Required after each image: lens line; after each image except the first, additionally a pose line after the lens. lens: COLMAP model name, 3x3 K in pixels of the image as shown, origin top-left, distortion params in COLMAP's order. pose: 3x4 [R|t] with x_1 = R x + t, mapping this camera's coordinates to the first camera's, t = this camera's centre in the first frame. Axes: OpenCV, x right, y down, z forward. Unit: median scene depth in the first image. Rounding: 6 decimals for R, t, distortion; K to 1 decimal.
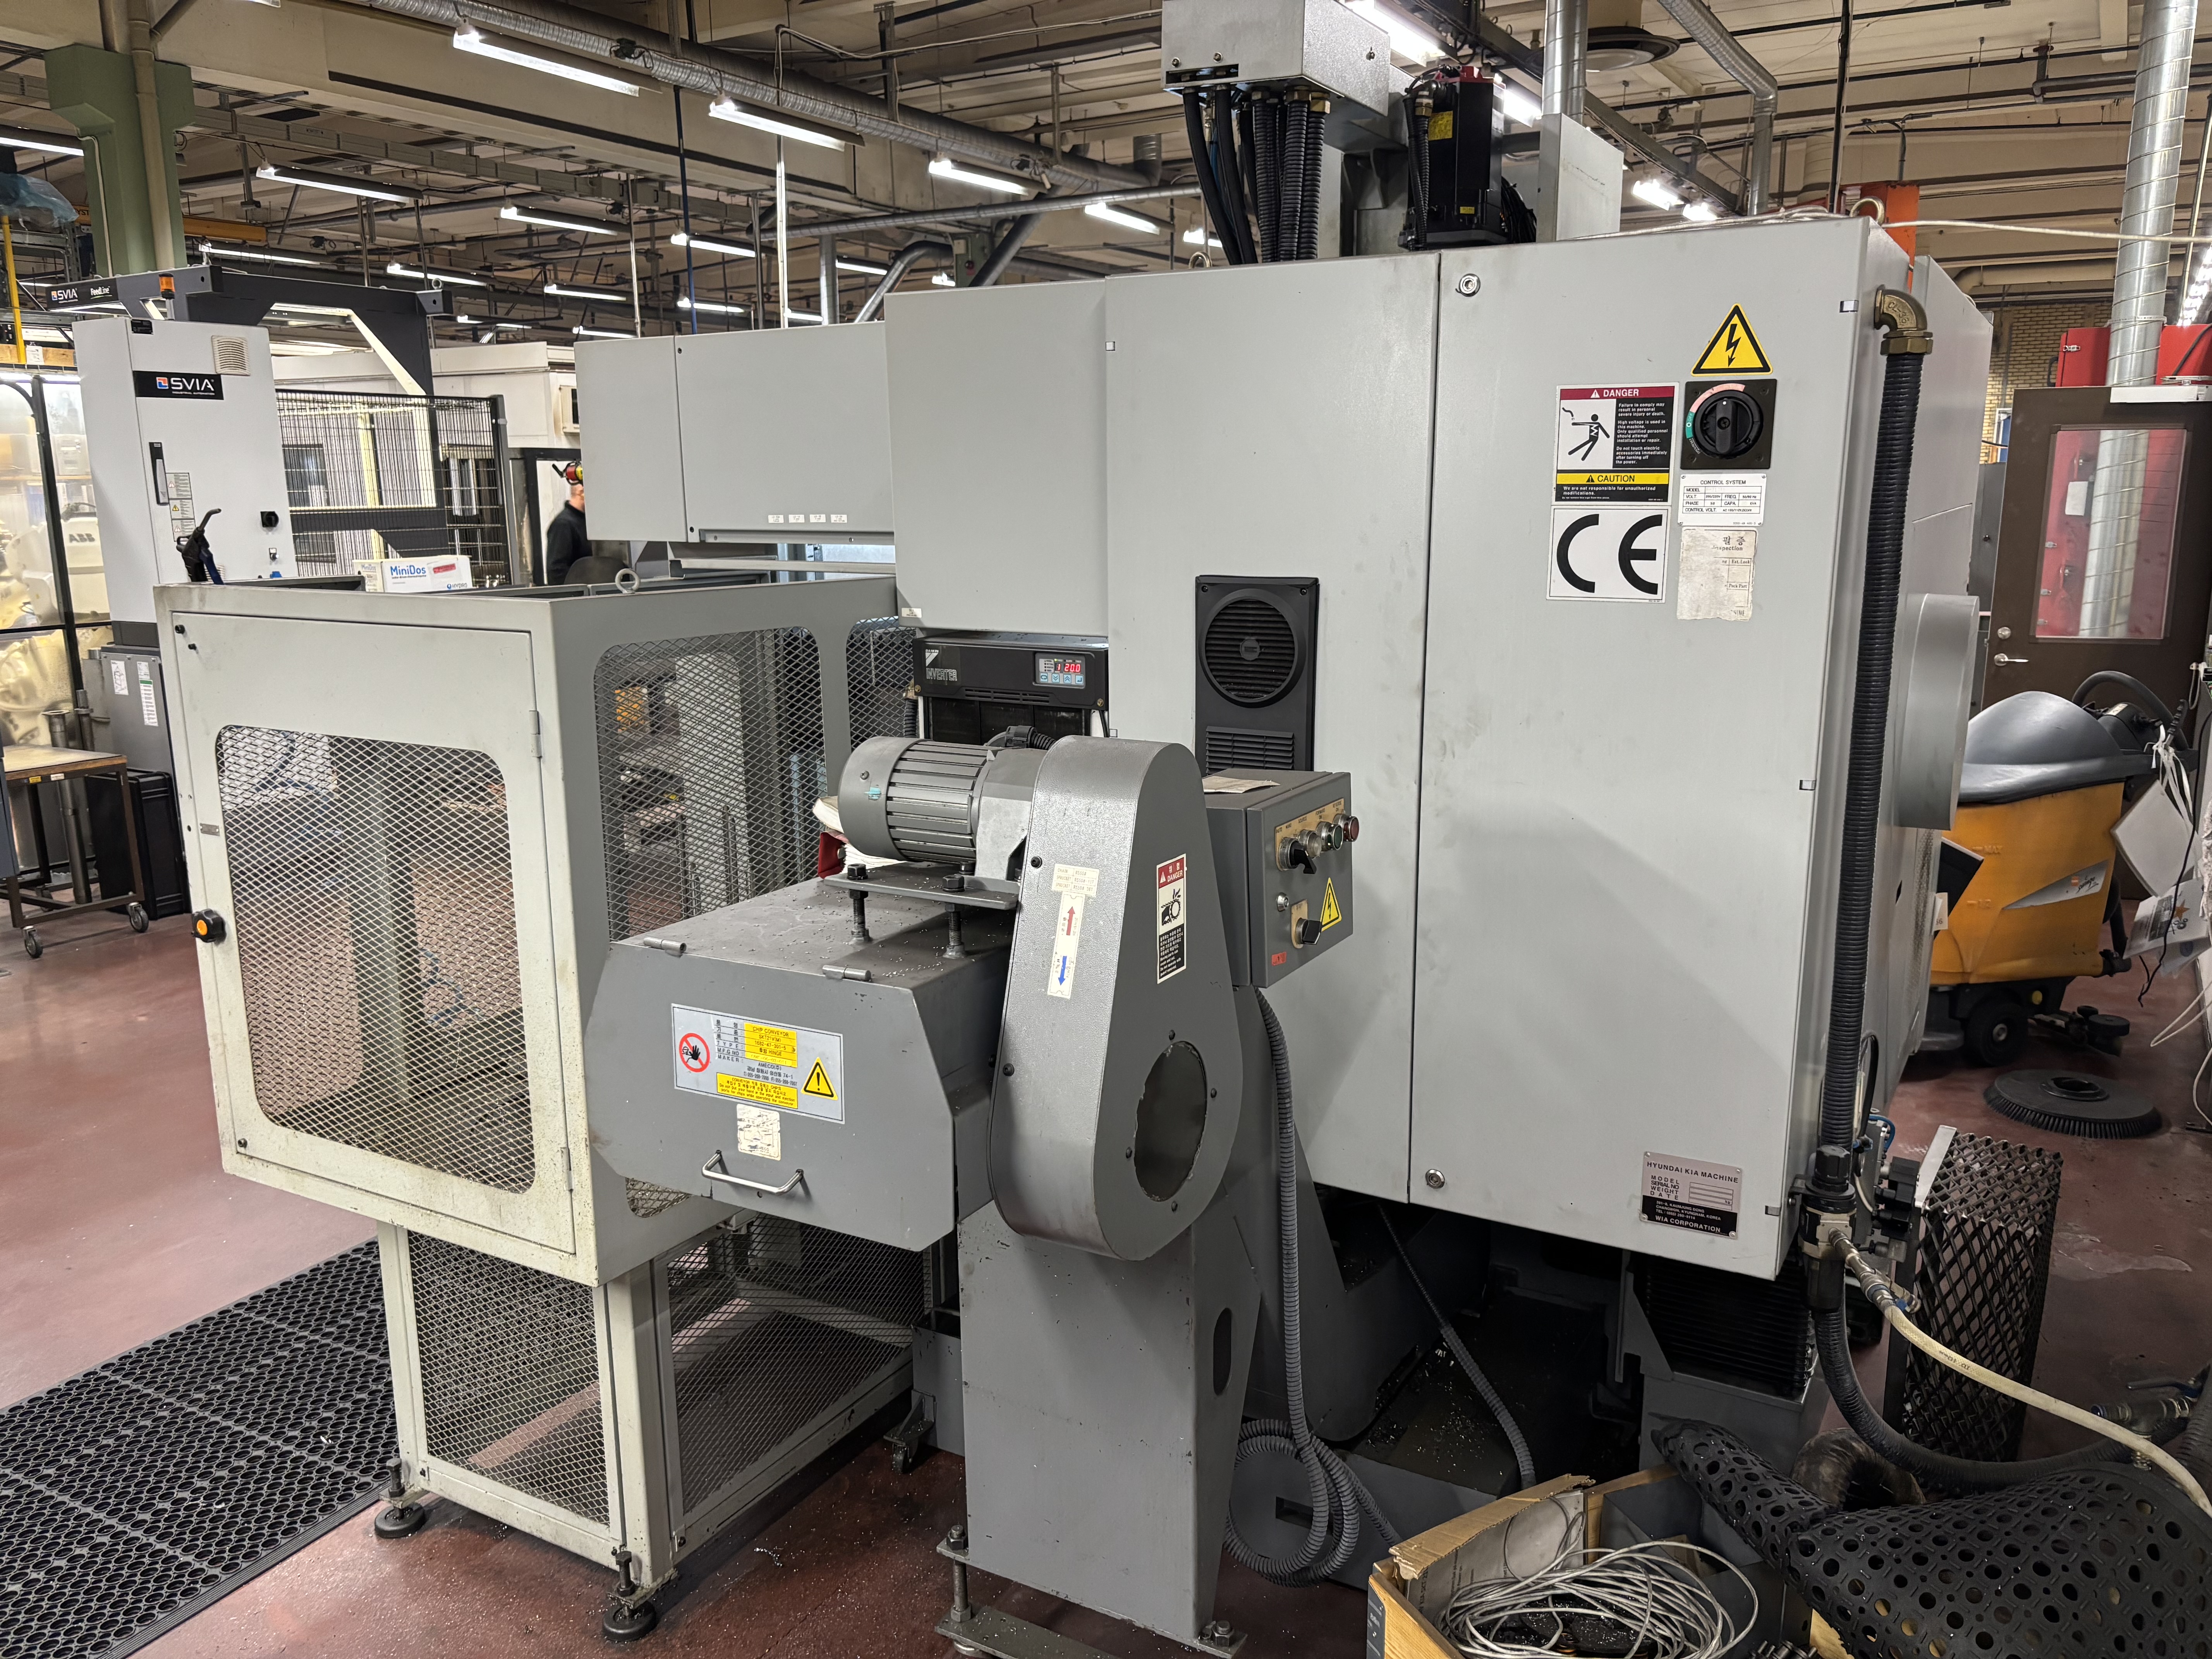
lens RADIAL K [[1696.1, 0, 1121.0], [0, 1696.1, 835.0], [0, 0, 1]] dist [0.013827, -0.010799]
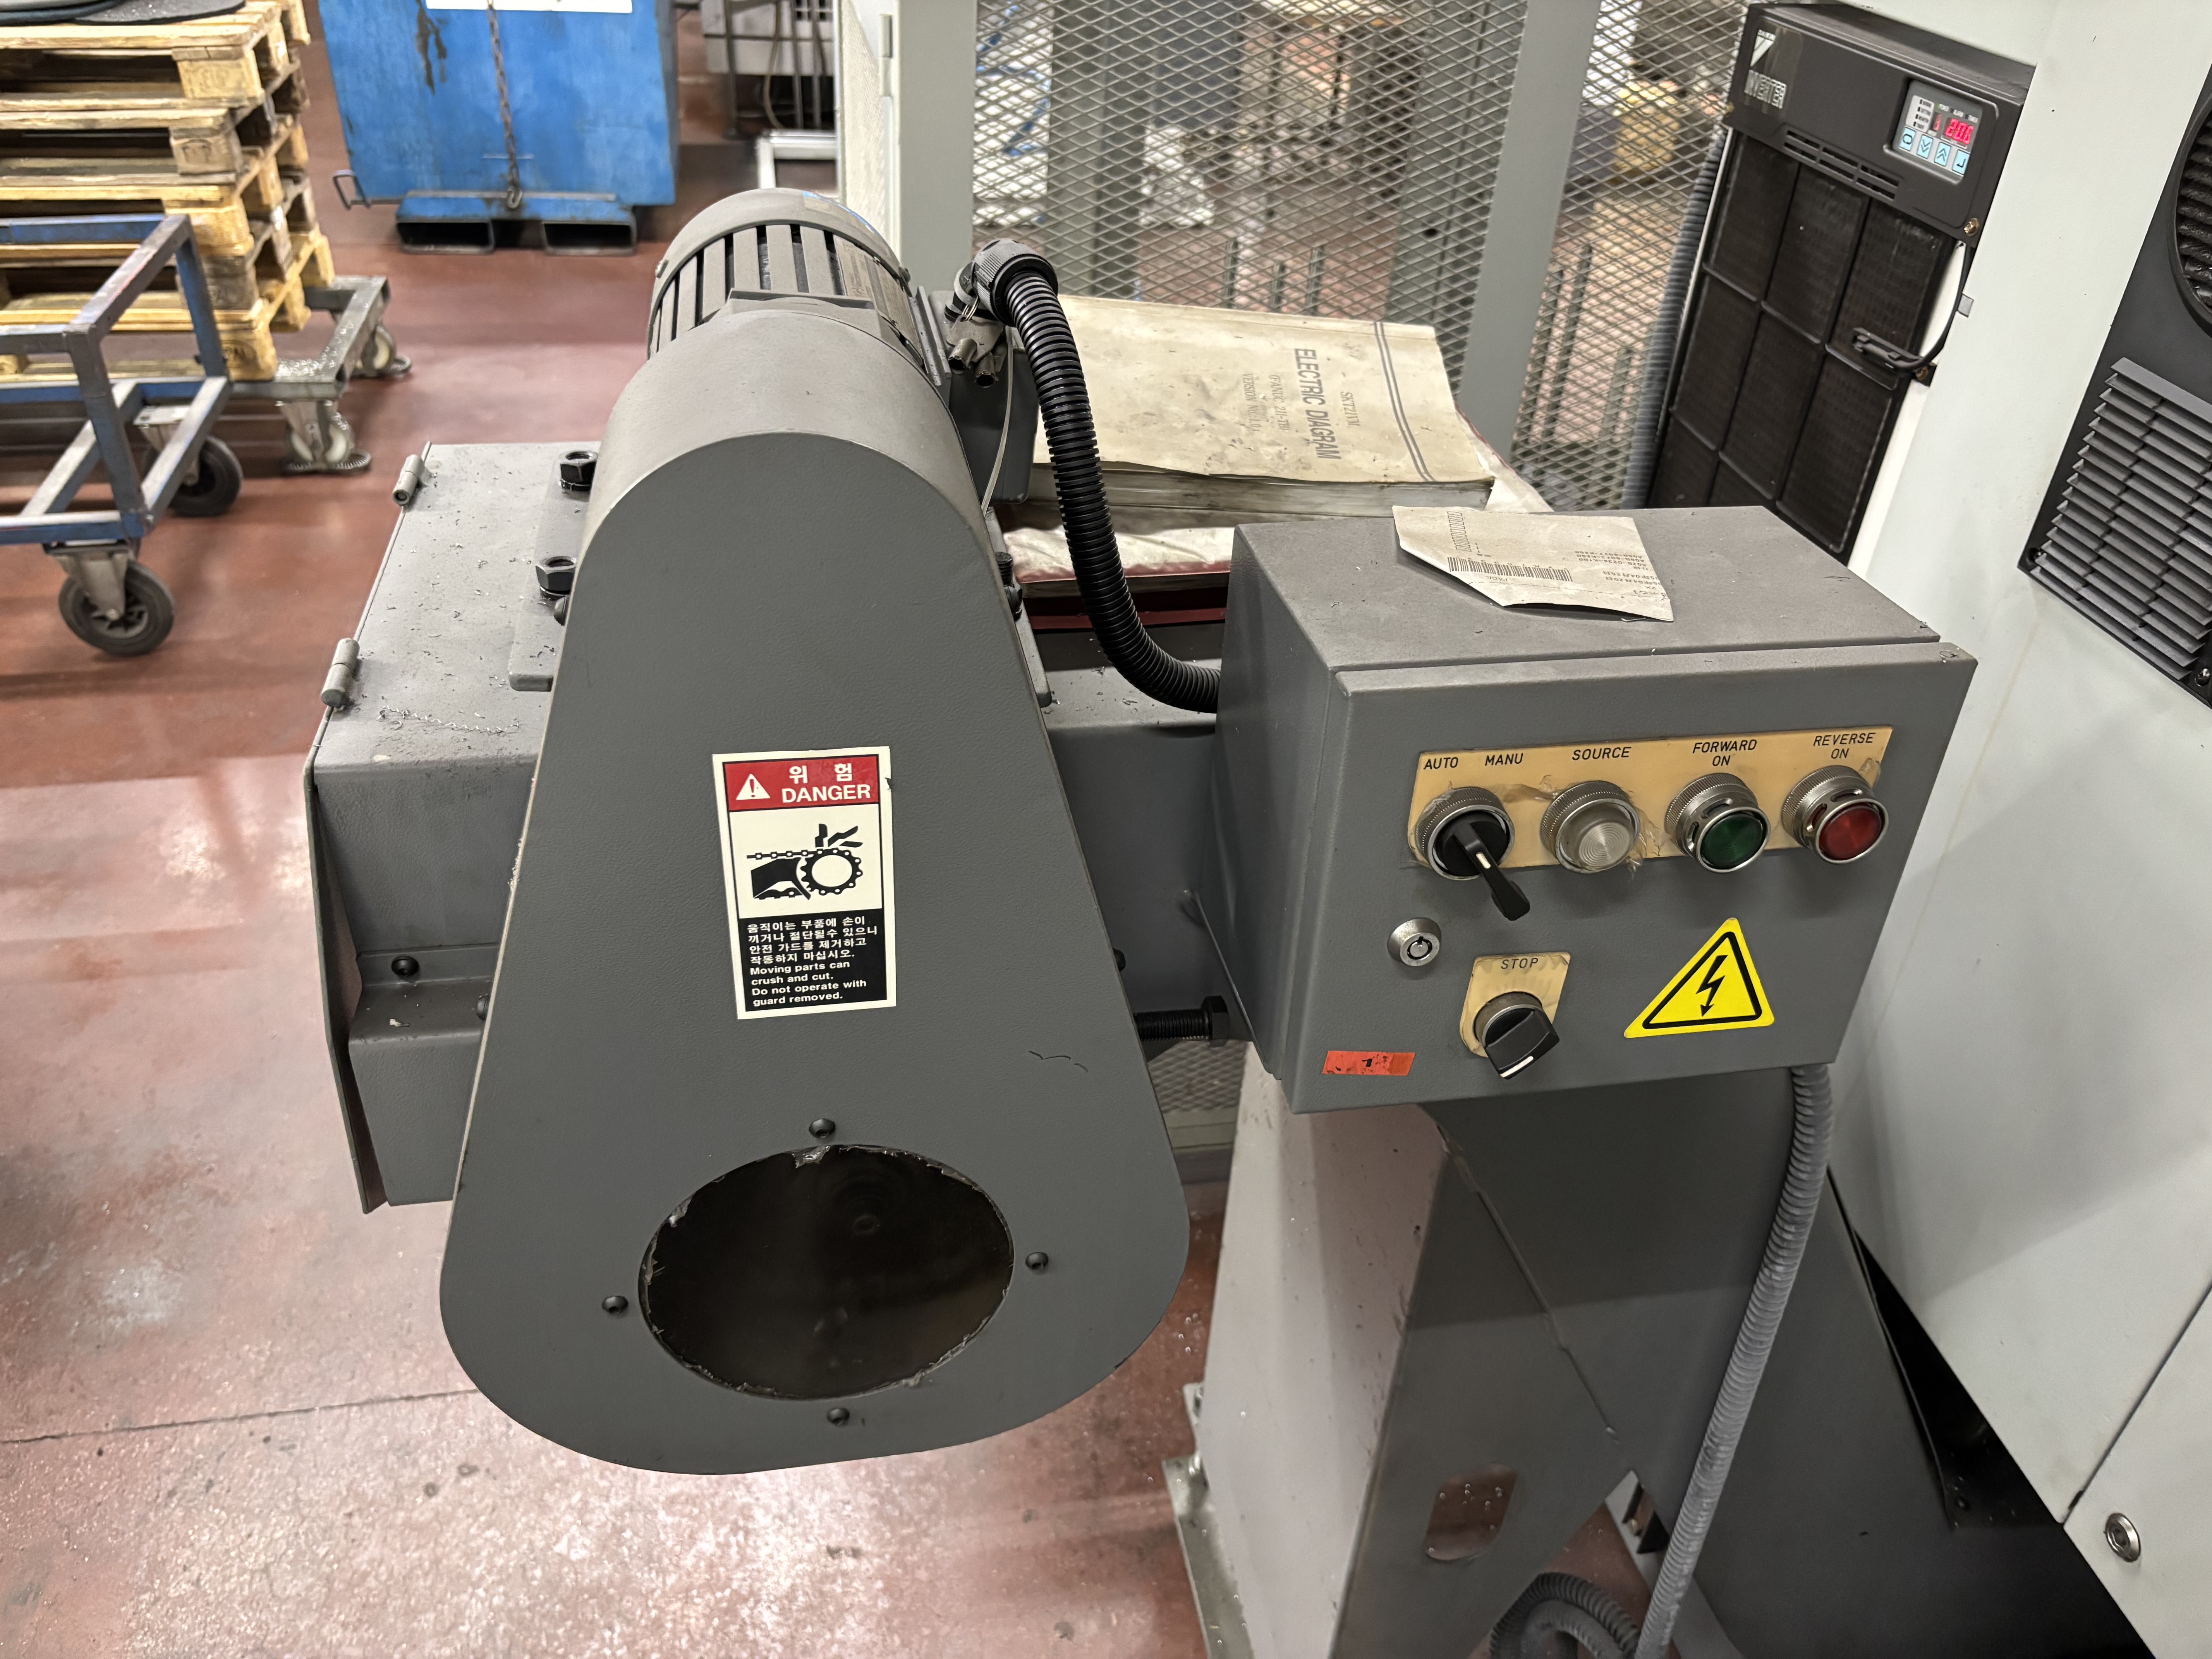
lens RADIAL K [[1696.1, 0, 1121.0], [0, 1696.1, 835.0], [0, 0, 1]] dist [0.013827, -0.010799]
pose [[0.643038, 0.469411, -0.605108, 0.228555], [-0.214017, 0.868795, 0.446533, -0.110536], [0.735323, -0.157634, 0.659130, 0.627729]]
